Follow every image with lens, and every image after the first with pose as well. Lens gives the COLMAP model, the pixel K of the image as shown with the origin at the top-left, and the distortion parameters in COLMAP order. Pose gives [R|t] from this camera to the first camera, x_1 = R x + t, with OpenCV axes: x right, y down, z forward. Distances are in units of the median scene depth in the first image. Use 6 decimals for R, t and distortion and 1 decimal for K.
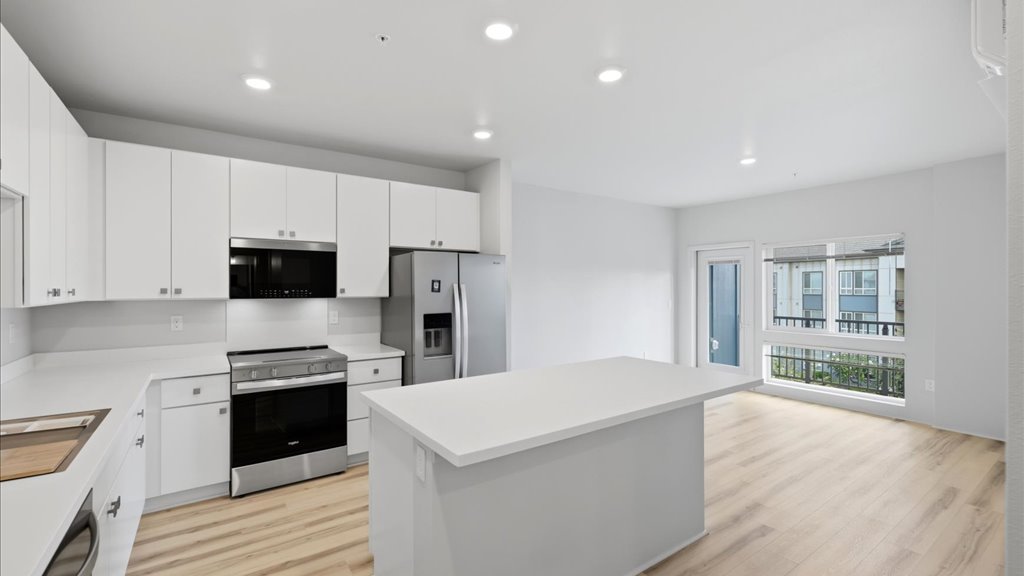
lens RADIAL K [[437.9, 0, 515.1], [0, 437.9, 289.1], [0, 0, 1]] dist [0.001135, 0.000174]
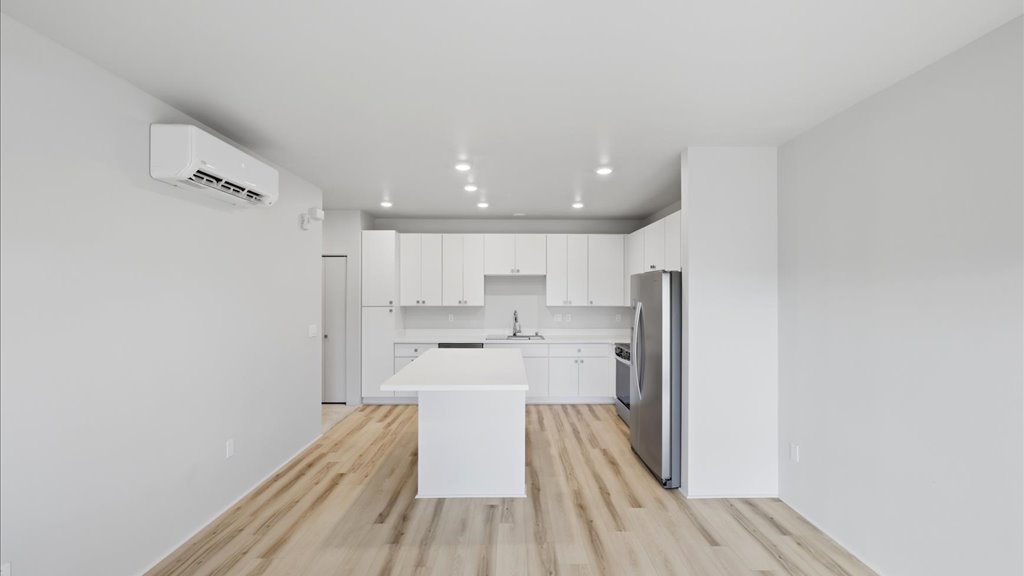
lens RADIAL K [[437.9, 0, 515.1], [0, 437.9, 289.1], [0, 0, 1]] dist [0.001135, 0.000174]
pose [[-0.570525, -0.004173, -0.821269, 0.989535], [-0.005038, 0.999986, -0.001581, -0.046544], [0.821265, 0.003235, -0.570538, 1.460679]]
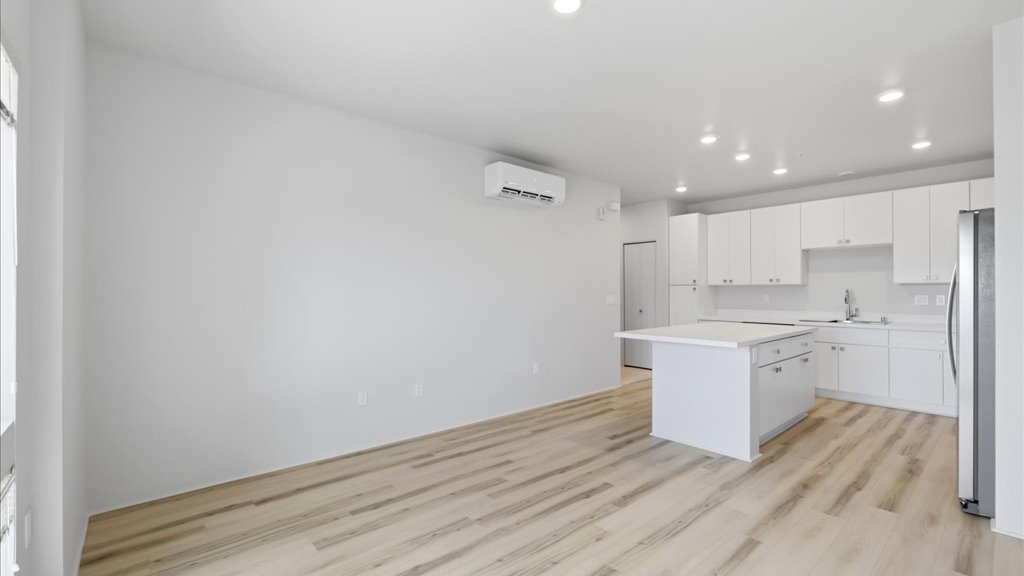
lens RADIAL K [[437.9, 0, 515.1], [0, 437.9, 289.1], [0, 0, 1]] dist [0.001135, 0.000174]
pose [[-0.994774, 0.001475, -0.102091, 0.781340], [0.001398, 0.999999, 0.000826, 0.036548], [0.102092, 0.000679, -0.994775, 1.815829]]
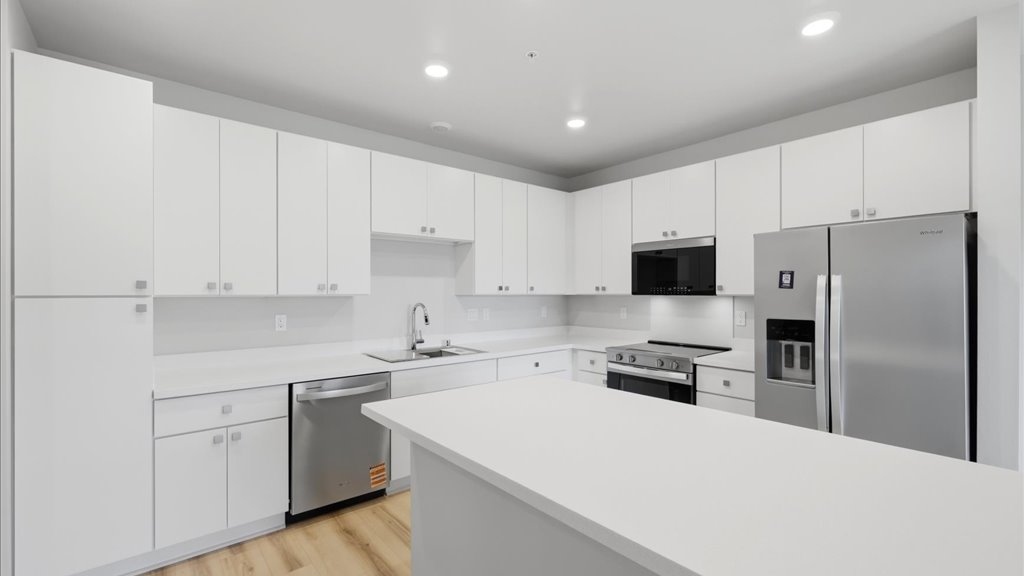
lens RADIAL K [[437.9, 0, 515.1], [0, 437.9, 289.1], [0, 0, 1]] dist [0.001135, 0.000174]
pose [[0.085726, -0.006914, -0.996295, 0.491718], [-0.002979, 0.999970, -0.007196, 0.014782], [0.996314, 0.003585, 0.085703, 0.532002]]
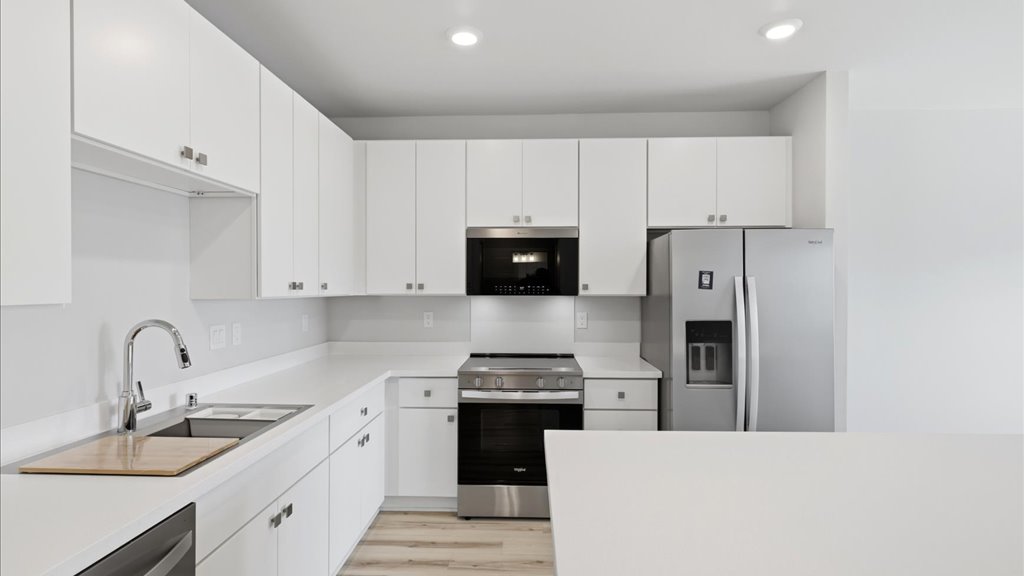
lens RADIAL K [[506.7, 0, 512.0], [0, 506.7, 288.0], [0, 0, 1]] dist [-0.000184, 0.000103]
pose [[0.792178, 0.002100, -0.610287, 0.060908], [-0.003223, 0.999995, -0.000742, 0.007121], [0.610282, 0.002555, 0.792180, 0.208305]]
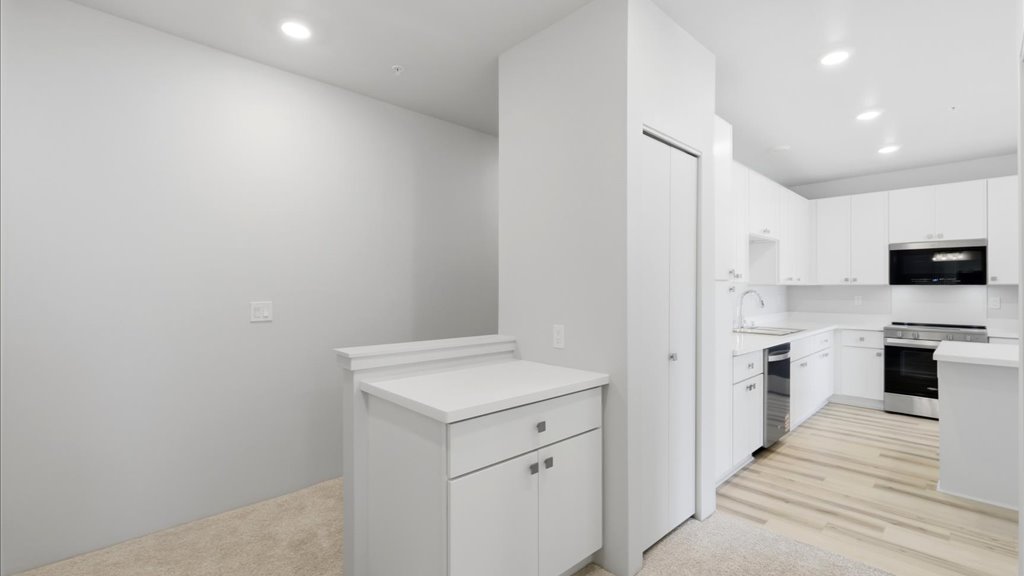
lens RADIAL K [[443.8, 0, 516.2], [0, 443.8, 282.3], [0, 0, 1]] dist [-0.000788, -0.000002]
pose [[0.148343, -0.011700, -0.988867, 0.616948], [-0.006861, 0.999894, -0.012860, 0.038931], [0.988912, 0.008692, 0.148247, -0.456118]]
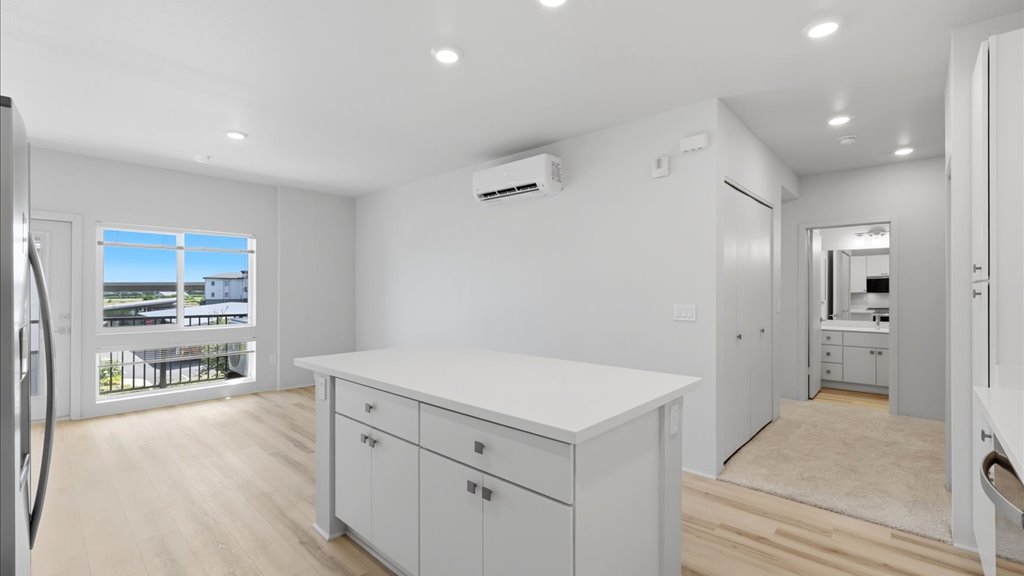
lens RADIAL K [[437.9, 0, 515.1], [0, 437.9, 289.1], [0, 0, 1]] dist [0.001135, 0.000174]
pose [[-0.213429, 0.001348, 0.976958, -0.574316], [0.003481, 0.999994, -0.000619, 0.028262], [-0.976952, 0.003269, -0.213432, 0.764587]]
